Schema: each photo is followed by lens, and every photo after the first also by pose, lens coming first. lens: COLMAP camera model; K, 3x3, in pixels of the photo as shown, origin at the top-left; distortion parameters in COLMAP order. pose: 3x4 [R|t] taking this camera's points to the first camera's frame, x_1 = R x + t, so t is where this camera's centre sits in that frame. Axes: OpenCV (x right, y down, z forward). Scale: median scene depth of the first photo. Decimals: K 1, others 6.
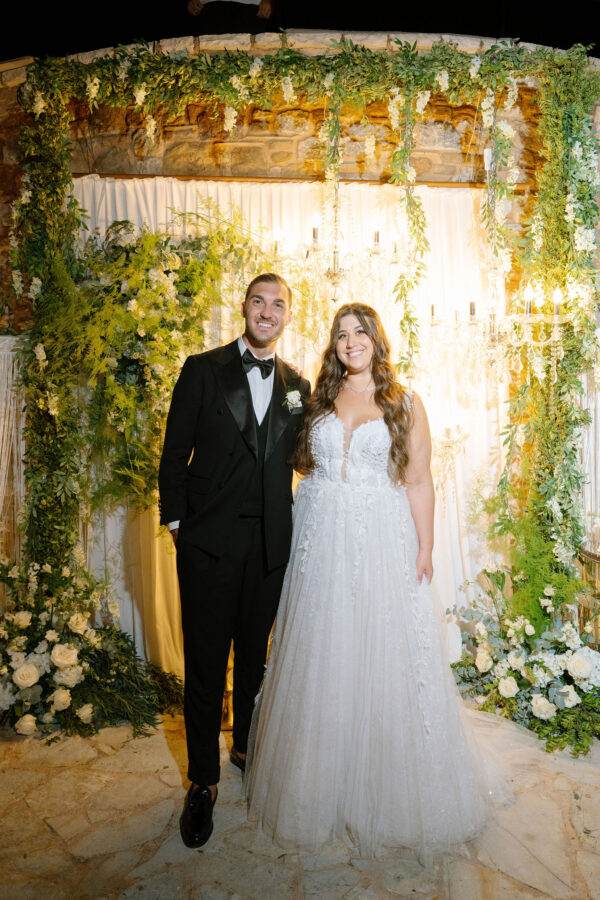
lens RADIAL K [[881.0, 0, 300.0], [0, 881.0, 450.0], [0, 0, 1]] dist [-0.016251, 0.013606]
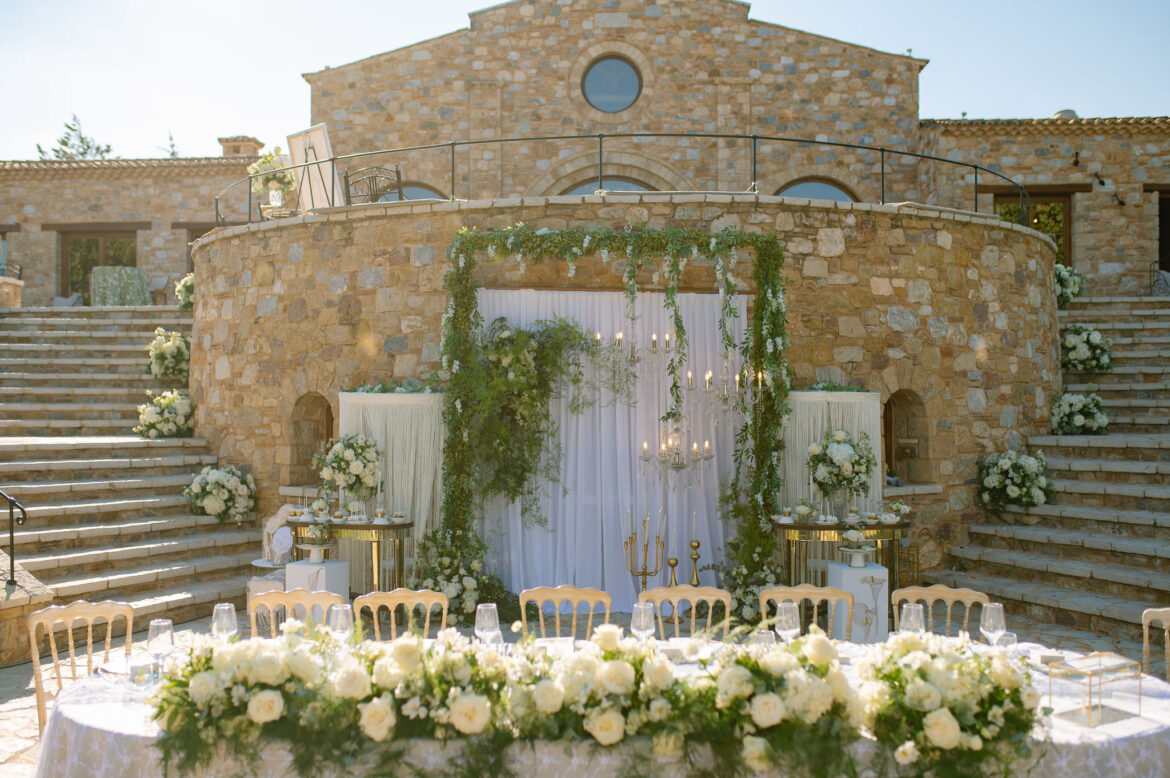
lens RADIAL K [[1145.3, 0, 585.0], [0, 1145.3, 389.0], [0, 0, 1]] dist [-0.016251, 0.013606]
pose [[0.999466, 0.009979, -0.031129, 0.018727], [-0.012115, 0.997528, -0.069217, 0.010080], [0.030361, 0.069557, 0.997116, -1.196015]]
